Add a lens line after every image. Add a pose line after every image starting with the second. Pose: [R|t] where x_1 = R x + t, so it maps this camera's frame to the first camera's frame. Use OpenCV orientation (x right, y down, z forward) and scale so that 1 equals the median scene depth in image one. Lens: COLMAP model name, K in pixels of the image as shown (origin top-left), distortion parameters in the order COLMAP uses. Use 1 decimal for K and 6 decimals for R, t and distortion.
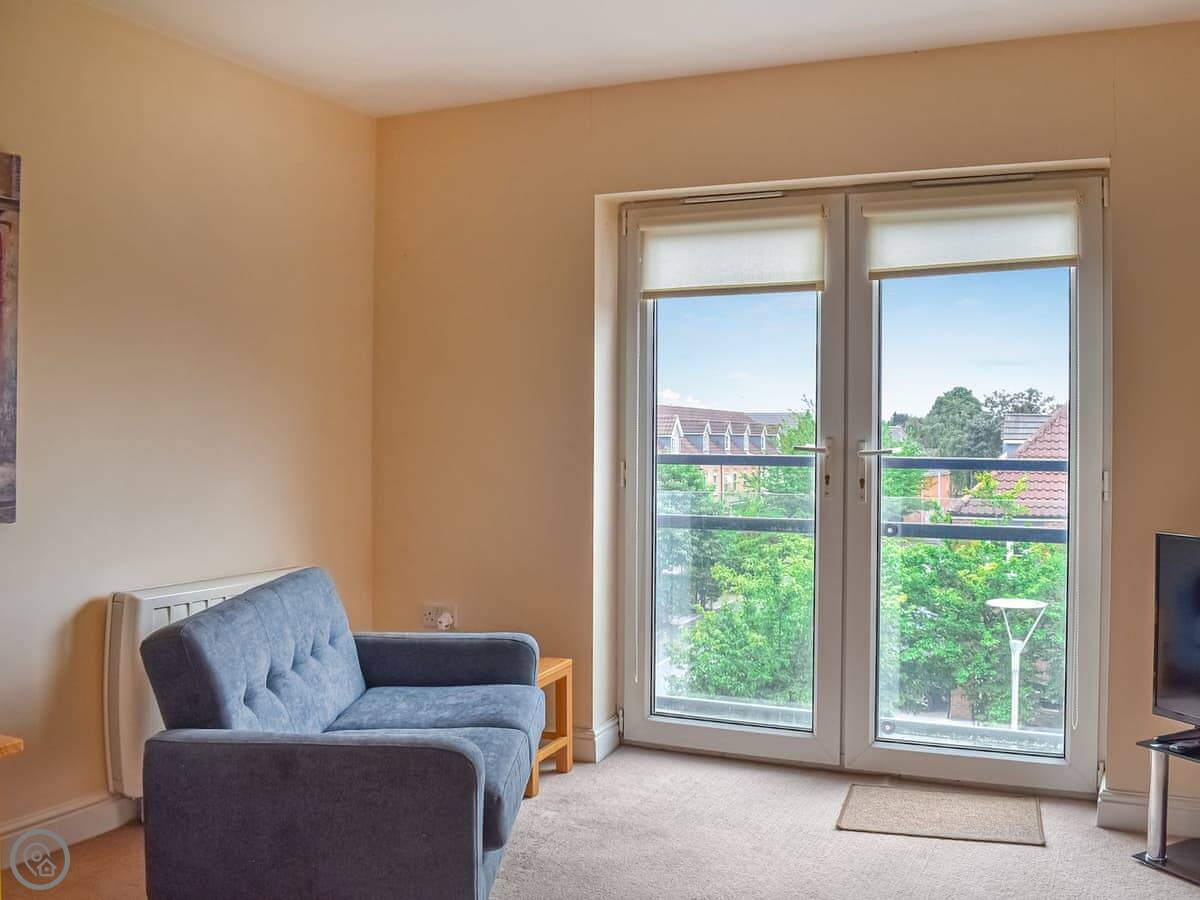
lens RADIAL K [[1092.6, 0, 633.6], [0, 1092.6, 428.3], [0, 0, 1]] dist [-0.100760, 0.009116]
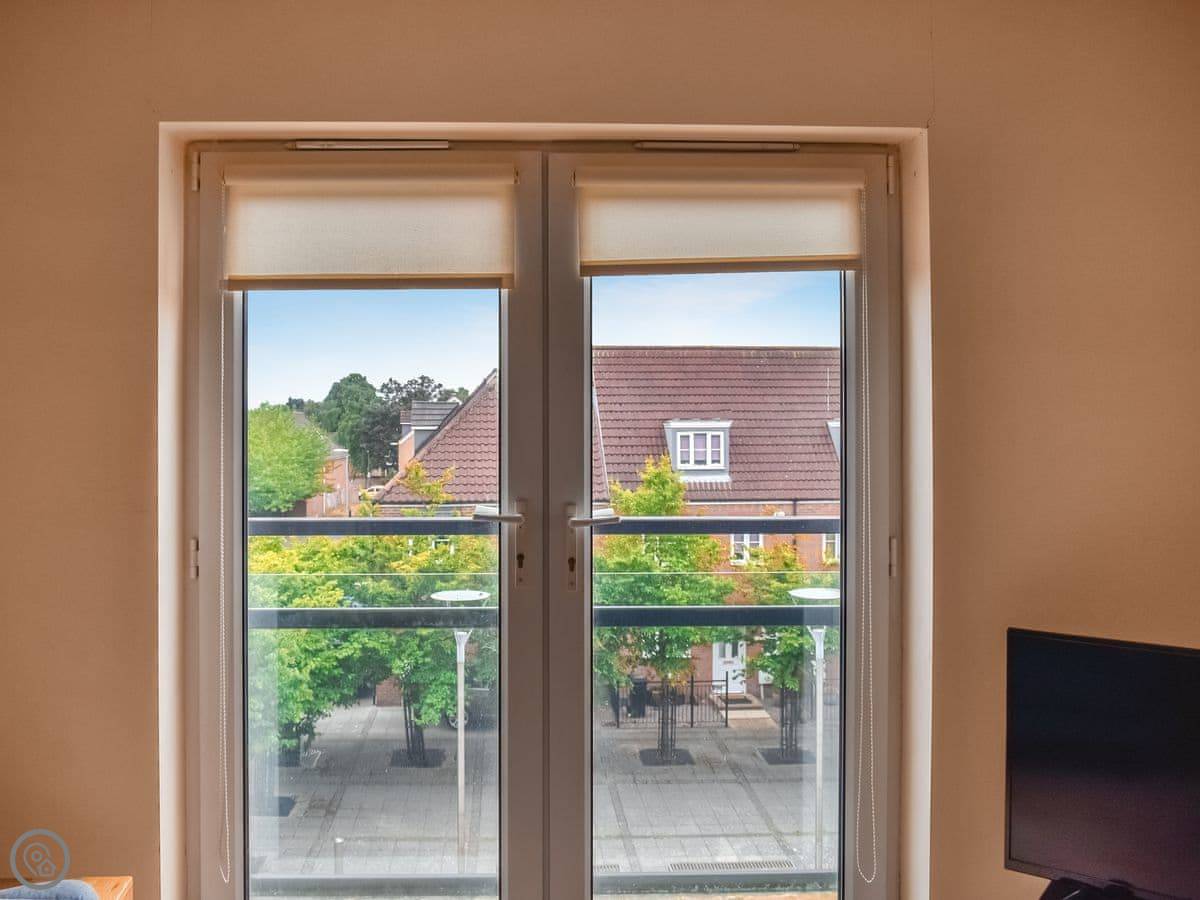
lens RADIAL K [[1074.5, 0, 520.1], [0, 1074.5, 402.1], [0, 0, 1]] dist [-0.071691, -0.005951]
pose [[0.905067, -0.004606, 0.425245, -0.113297], [0.009563, 0.999909, -0.009522, -0.047342], [-0.425162, 0.012685, 0.905028, 0.377145]]
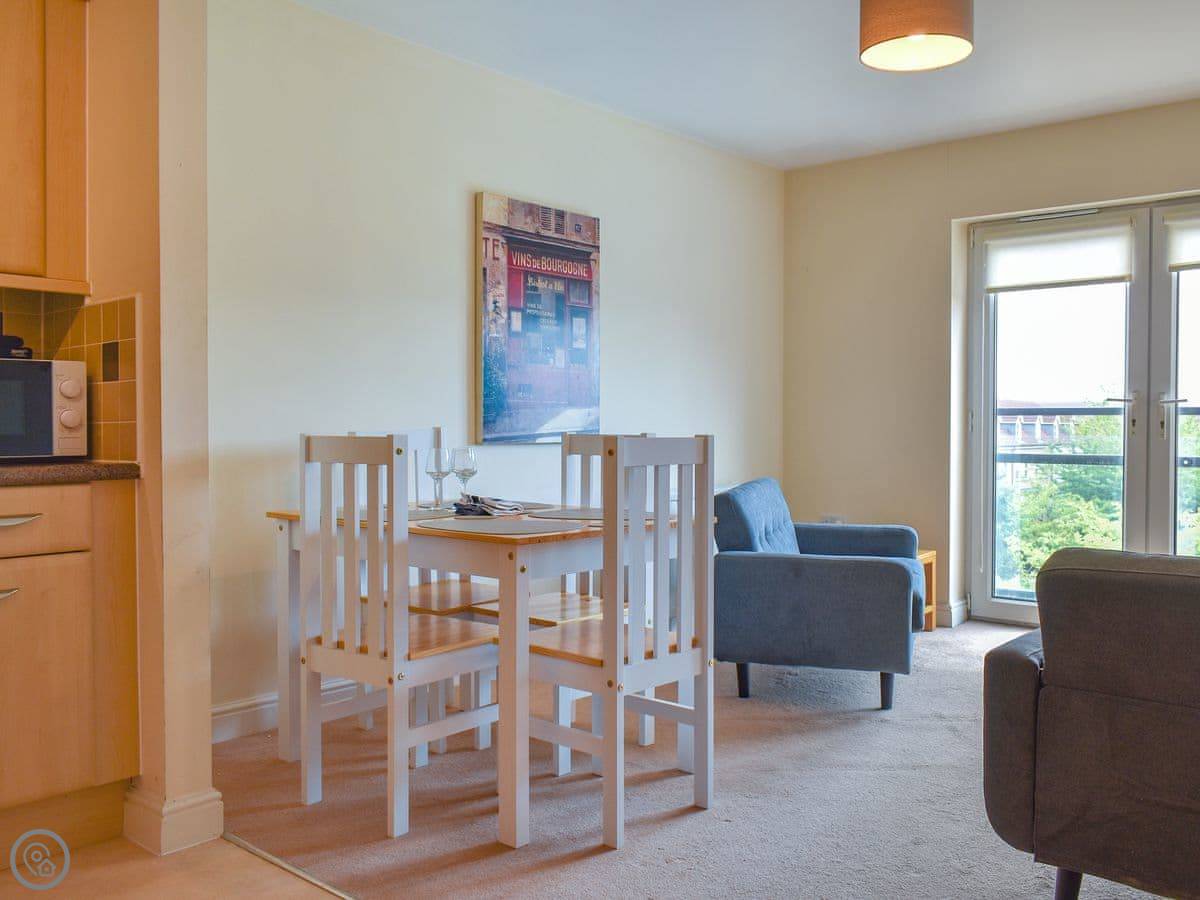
lens RADIAL K [[1013.0, 0, 600.0], [0, 1013.0, 450.0], [0, 0, 1]] dist [-0.088781, 0.080001]
pose [[0.952780, 0.001674, -0.303658, -0.077563], [0.006785, 0.999618, 0.026801, 0.043458], [0.303586, -0.027595, 0.952404, -0.370480]]
